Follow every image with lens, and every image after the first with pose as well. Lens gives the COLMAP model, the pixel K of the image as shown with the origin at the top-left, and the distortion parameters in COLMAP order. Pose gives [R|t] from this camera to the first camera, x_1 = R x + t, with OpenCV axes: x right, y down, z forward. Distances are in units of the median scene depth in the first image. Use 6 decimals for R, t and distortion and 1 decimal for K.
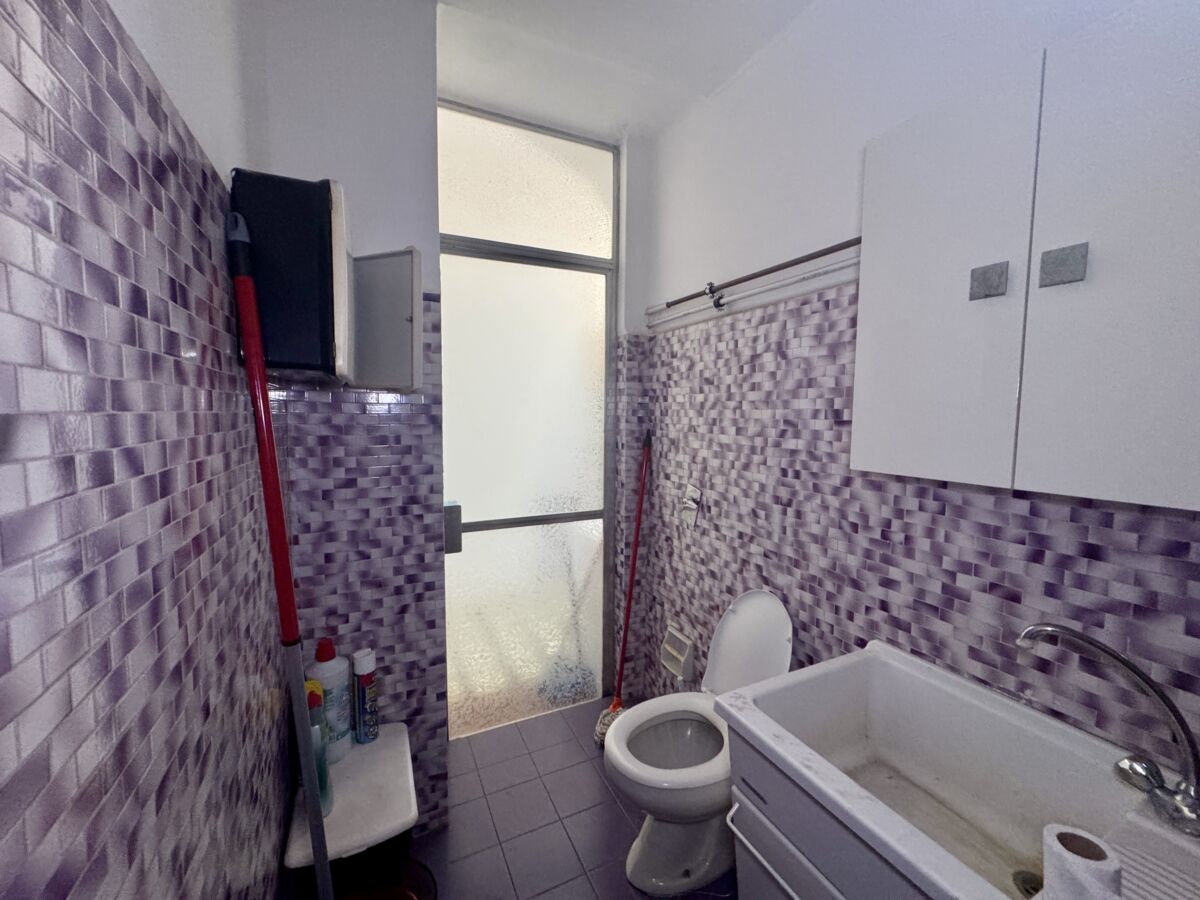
lens RADIAL K [[477.6, 0, 598.4], [0, 477.6, 449.6], [0, 0, 1]] dist [-0.001619, -0.000339]
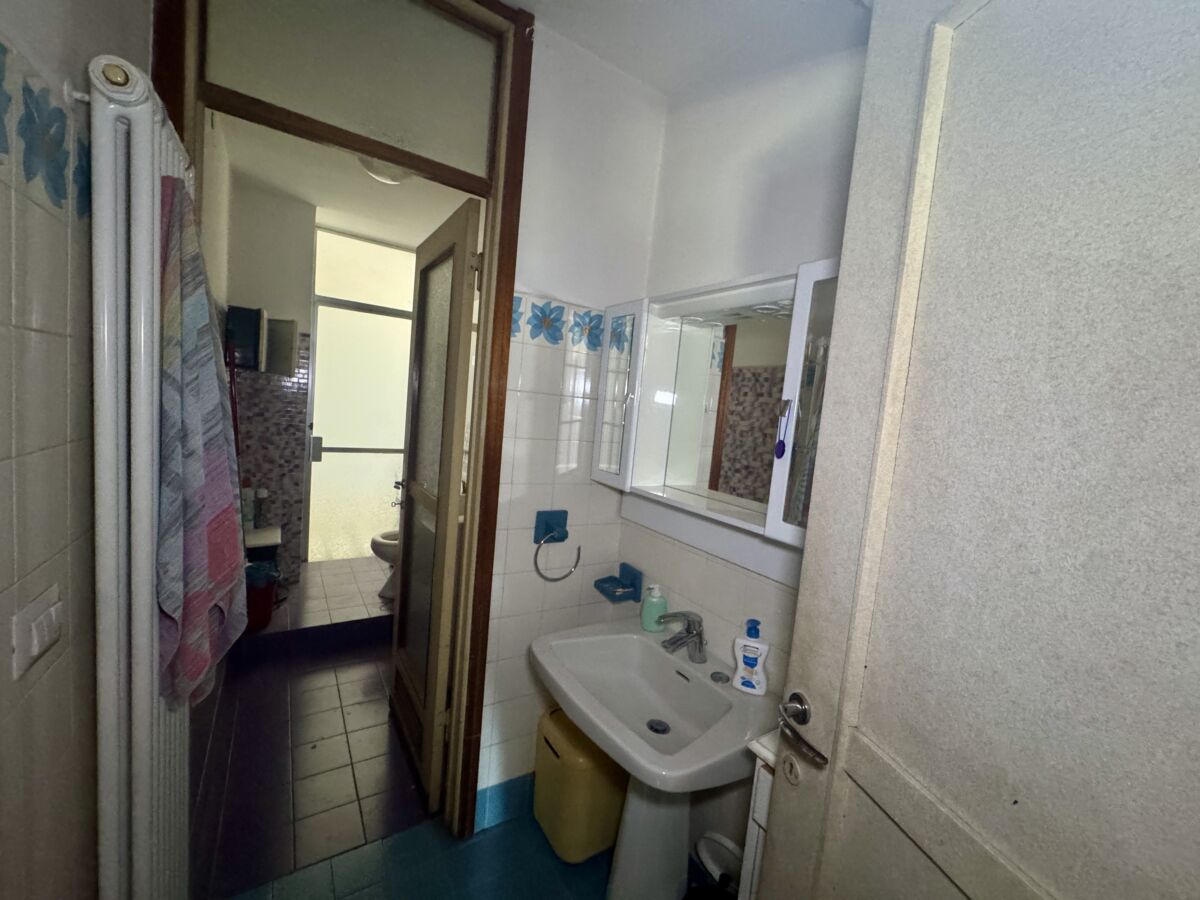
lens RADIAL K [[477.6, 0, 598.4], [0, 477.6, 449.6], [0, 0, 1]] dist [-0.001619, -0.000339]
pose [[0.987241, 0.073999, 0.140993, 0.710453], [-0.076535, 0.996987, 0.012643, 0.079901], [-0.139633, -0.023272, 0.989930, -1.382434]]
